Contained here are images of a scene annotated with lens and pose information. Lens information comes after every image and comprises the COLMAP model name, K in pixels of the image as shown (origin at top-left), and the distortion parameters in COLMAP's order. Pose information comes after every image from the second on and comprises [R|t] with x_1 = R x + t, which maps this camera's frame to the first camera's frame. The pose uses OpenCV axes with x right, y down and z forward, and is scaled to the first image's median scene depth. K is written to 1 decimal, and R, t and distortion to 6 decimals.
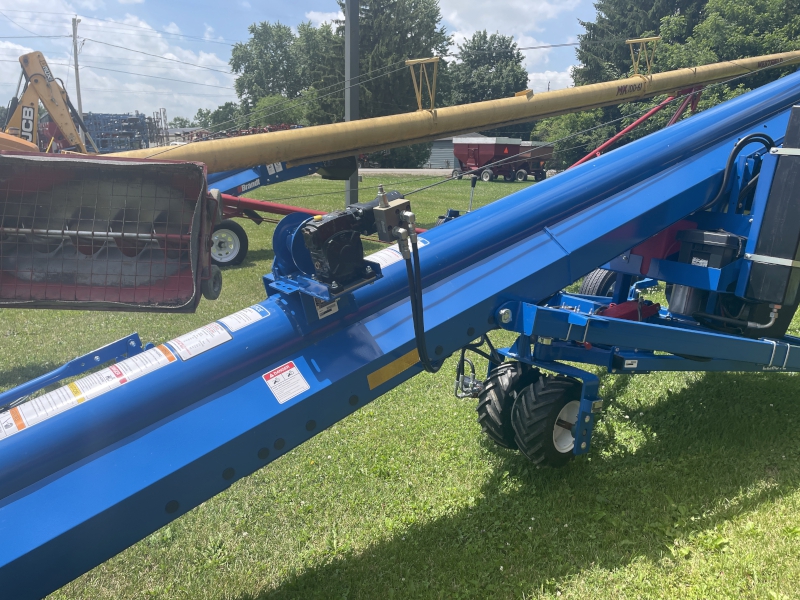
lens RADIAL K [[605.9, 0, 398.8], [0, 605.9, 287.4], [0, 0, 1]] dist [0.069942, -0.090177]
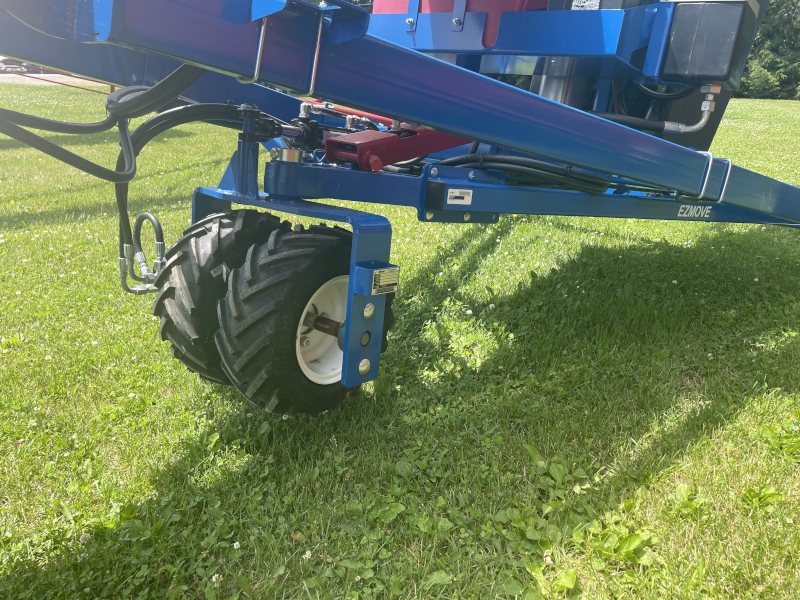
lens RADIAL K [[605.9, 0, 398.8], [0, 605.9, 287.4], [0, 0, 1]] dist [0.069942, -0.090177]
pose [[0.979967, -0.059662, 0.190015, 0.228144], [0.036675, 0.991819, 0.122273, 0.132831], [-0.195756, -0.112855, 0.974137, 0.510024]]
